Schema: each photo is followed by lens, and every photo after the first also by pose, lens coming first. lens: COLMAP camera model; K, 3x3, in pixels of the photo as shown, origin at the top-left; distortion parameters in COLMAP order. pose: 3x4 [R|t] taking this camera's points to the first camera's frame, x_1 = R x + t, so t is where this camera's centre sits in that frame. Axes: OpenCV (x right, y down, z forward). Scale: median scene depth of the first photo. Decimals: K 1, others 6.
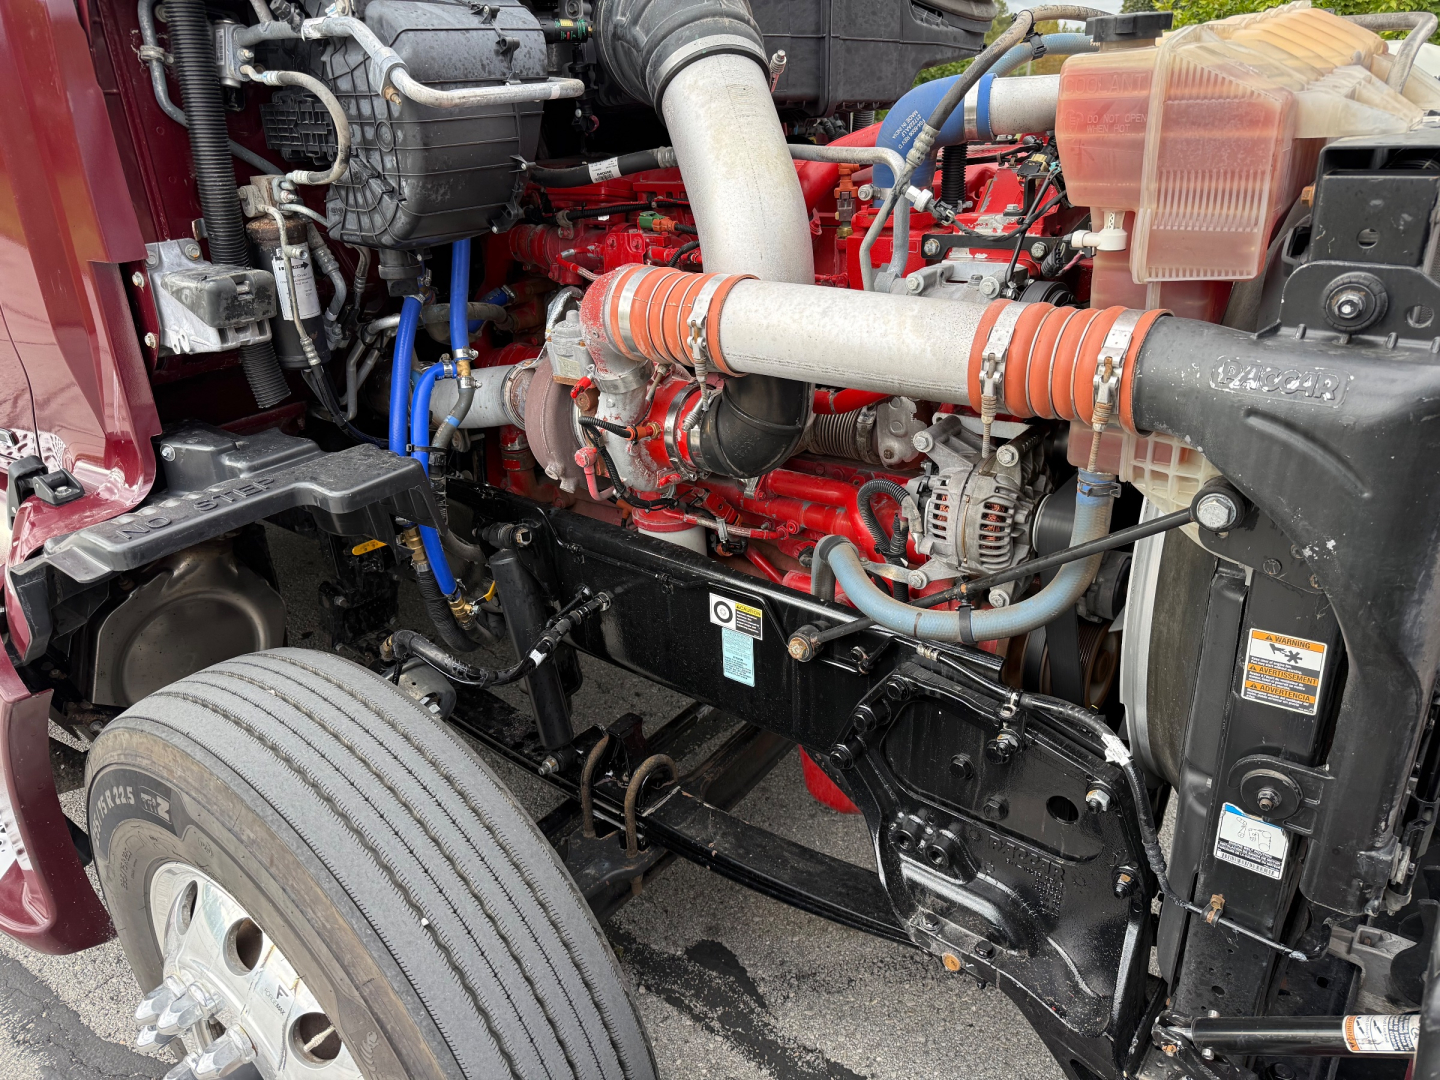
lens RADIAL K [[1037.9, 0, 727.4], [0, 1037.9, 533.3], [0, 0, 1]] dist [0.023591, -0.022033]
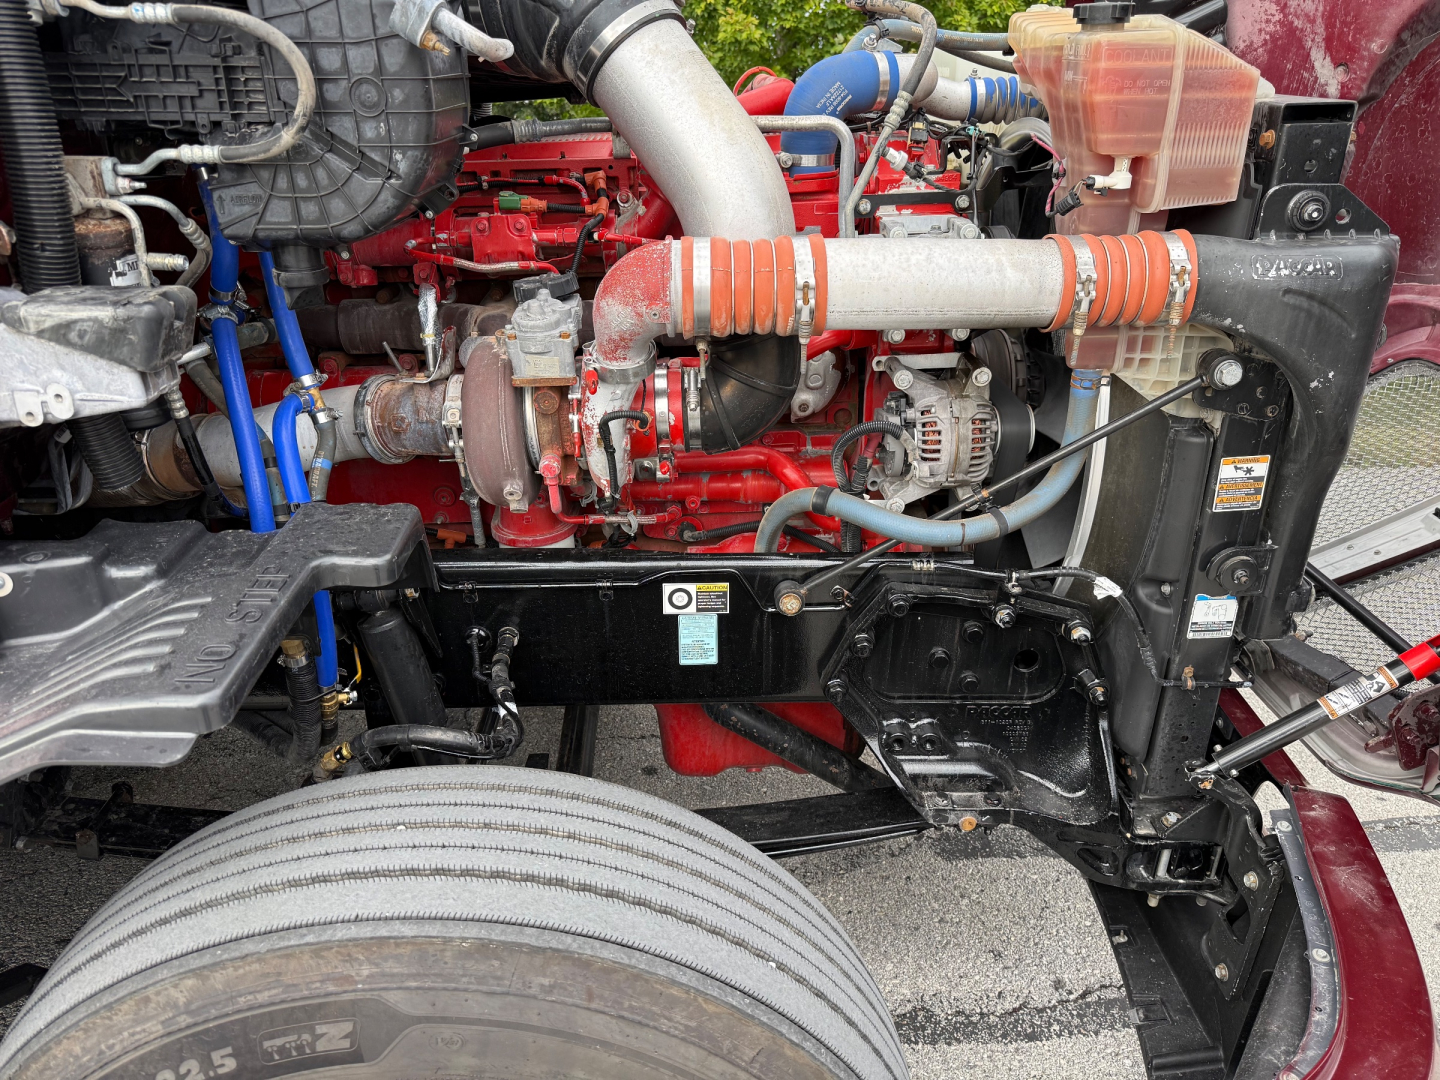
lens RADIAL K [[1037.9, 0, 723.6], [0, 1037.9, 544.0], [0, 0, 1]] dist [0.023591, -0.022033]
pose [[0.761986, -0.239326, 0.601748, -0.662167], [0.238025, 0.967667, 0.083450, -0.055311], [-0.602264, 0.079643, 0.794314, 0.235951]]
